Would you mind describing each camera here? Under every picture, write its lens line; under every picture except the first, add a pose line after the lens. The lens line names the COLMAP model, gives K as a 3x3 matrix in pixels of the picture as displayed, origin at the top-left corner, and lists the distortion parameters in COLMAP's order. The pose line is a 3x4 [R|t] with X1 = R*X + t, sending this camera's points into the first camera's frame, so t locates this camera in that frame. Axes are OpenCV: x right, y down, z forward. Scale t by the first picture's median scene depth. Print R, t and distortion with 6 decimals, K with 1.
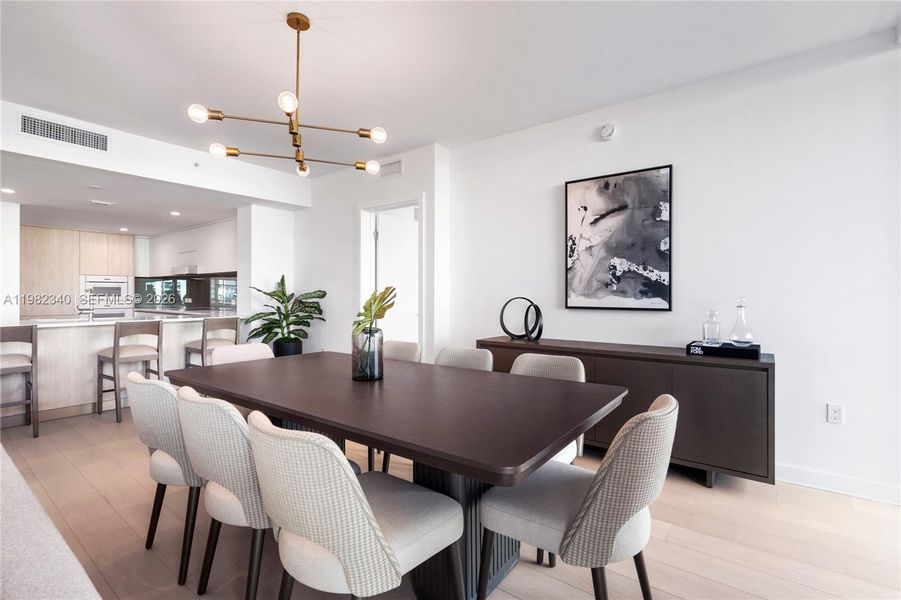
lens RADIAL K [[412.1, 0, 447.2], [0, 412.1, 297.0], [0, 0, 1]] dist [-0.000931, -0.000085]
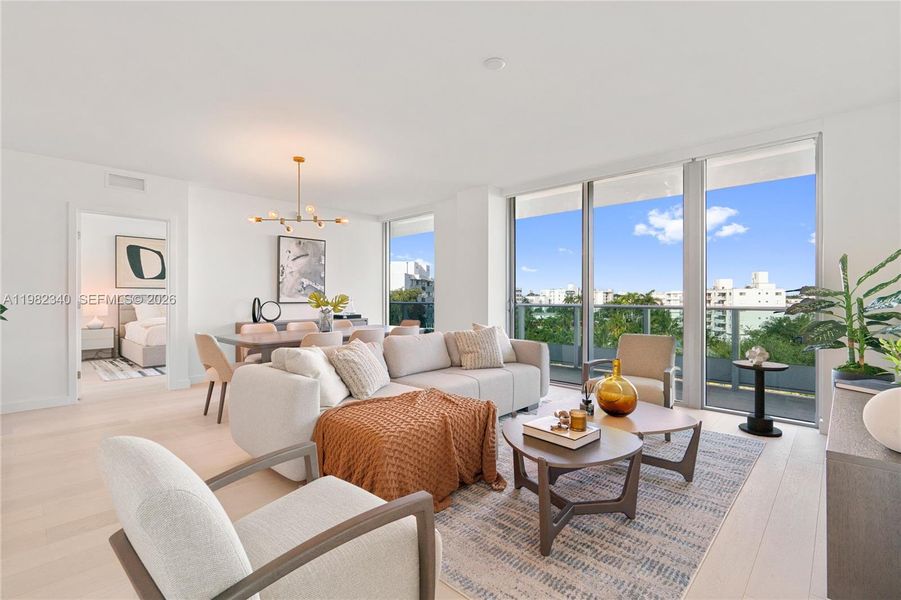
lens RADIAL K [[412.1, 0, 447.2], [0, 412.1, 297.0], [0, 0, 1]] dist [-0.000931, -0.000085]
pose [[0.117836, -0.006516, 0.993012, -1.545402], [0.003997, 0.999973, 0.006087, -0.010039], [-0.993025, 0.003251, 0.117858, 0.031380]]
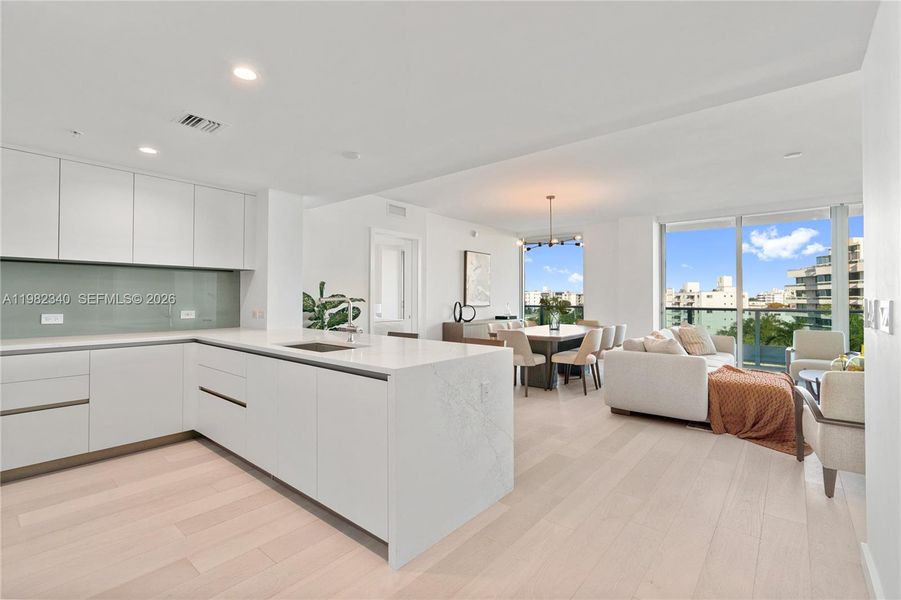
lens RADIAL K [[405.6, 0, 447.3], [0, 405.6, 295.5], [0, 0, 1]] dist [-0.001549, 0.000043]
pose [[0.056164, 0.001877, 0.998420, -2.026481], [0.002641, 0.999994, -0.002029, -0.030505], [-0.998418, 0.002750, 0.056158, 1.033128]]
